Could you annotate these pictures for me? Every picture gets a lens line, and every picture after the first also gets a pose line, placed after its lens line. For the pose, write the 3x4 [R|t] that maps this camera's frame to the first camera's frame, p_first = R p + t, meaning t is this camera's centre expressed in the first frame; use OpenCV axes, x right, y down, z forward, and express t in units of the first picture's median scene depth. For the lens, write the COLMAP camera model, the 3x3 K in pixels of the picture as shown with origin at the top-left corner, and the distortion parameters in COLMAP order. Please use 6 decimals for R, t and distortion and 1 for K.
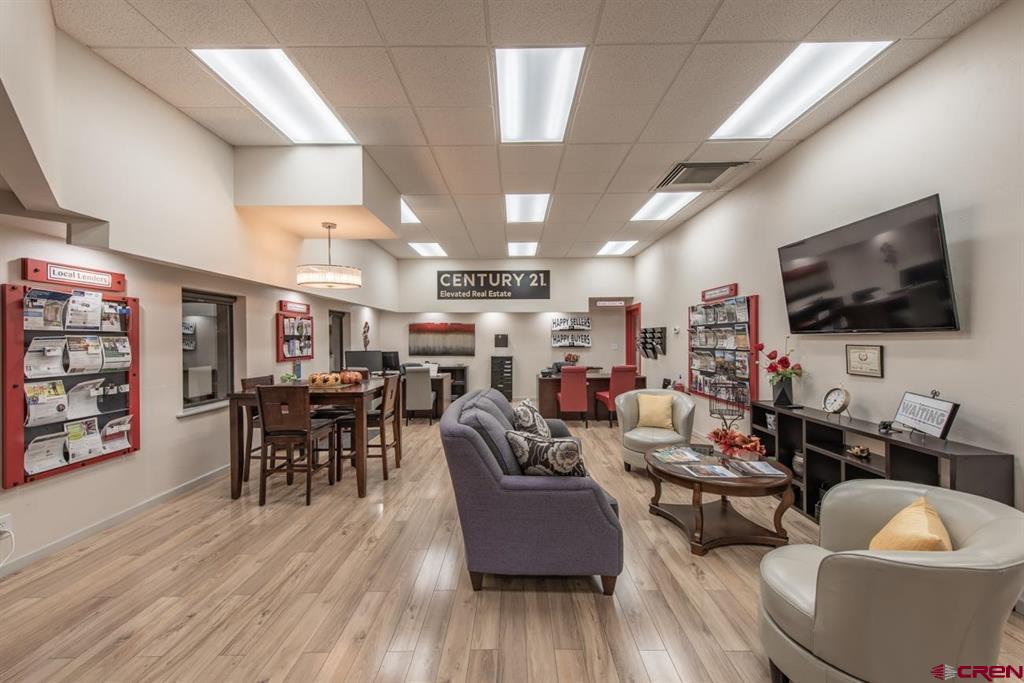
lens RADIAL K [[400.1, 0, 512.0], [0, 400.1, 341.5], [0, 0, 1]] dist [0.021223, -0.008417]
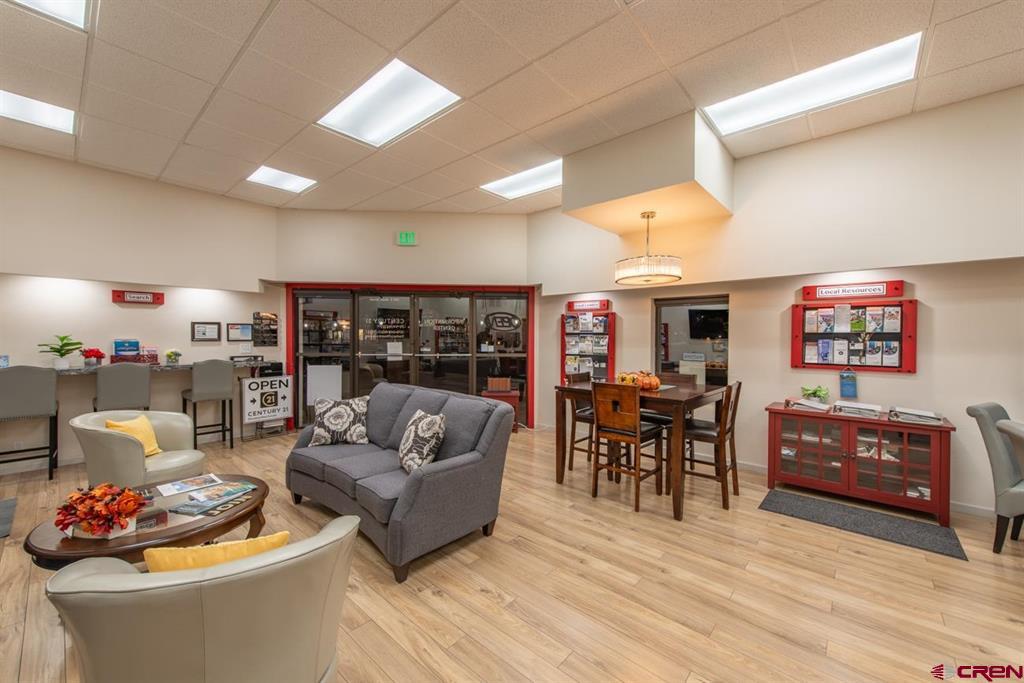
lens RADIAL K [[400.1, 0, 512.0], [0, 400.1, 341.5], [0, 0, 1]] dist [0.021223, -0.008417]
pose [[-0.650401, 0.011405, -0.759505, 0.491972], [-0.007716, 0.999736, 0.021621, -0.016976], [0.759552, 0.019923, -0.650142, 1.484186]]
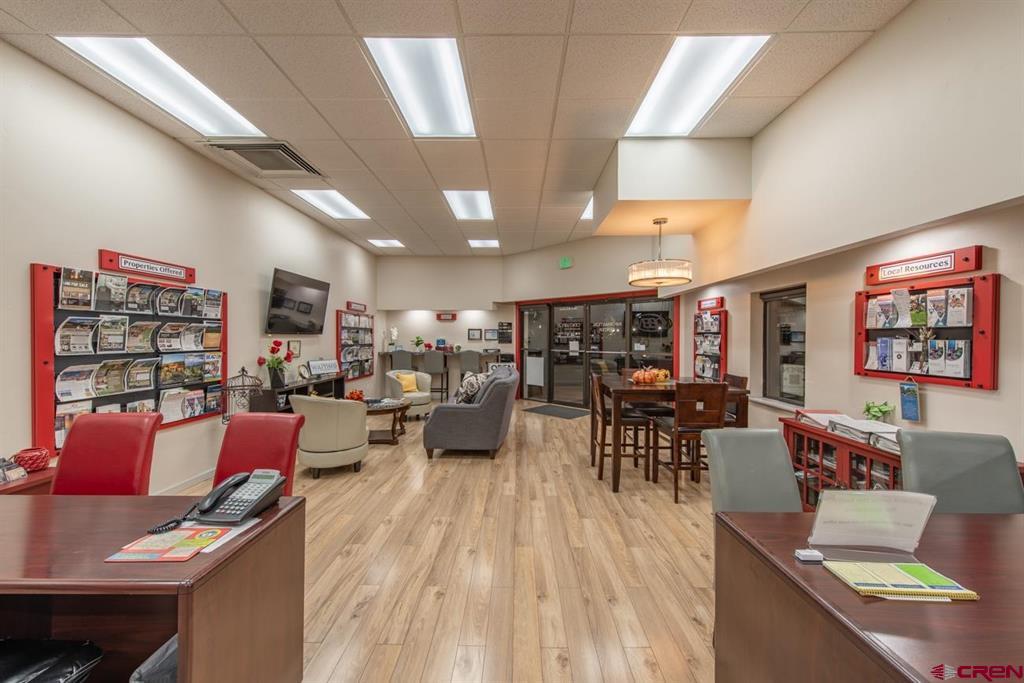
lens RADIAL K [[400.1, 0, 512.0], [0, 400.1, 341.5], [0, 0, 1]] dist [0.021223, -0.008417]
pose [[-0.999995, 0.001734, 0.002668, -0.101523], [0.001783, 0.999828, 0.018479, -0.014171], [-0.002636, 0.018484, -0.999826, 2.159518]]
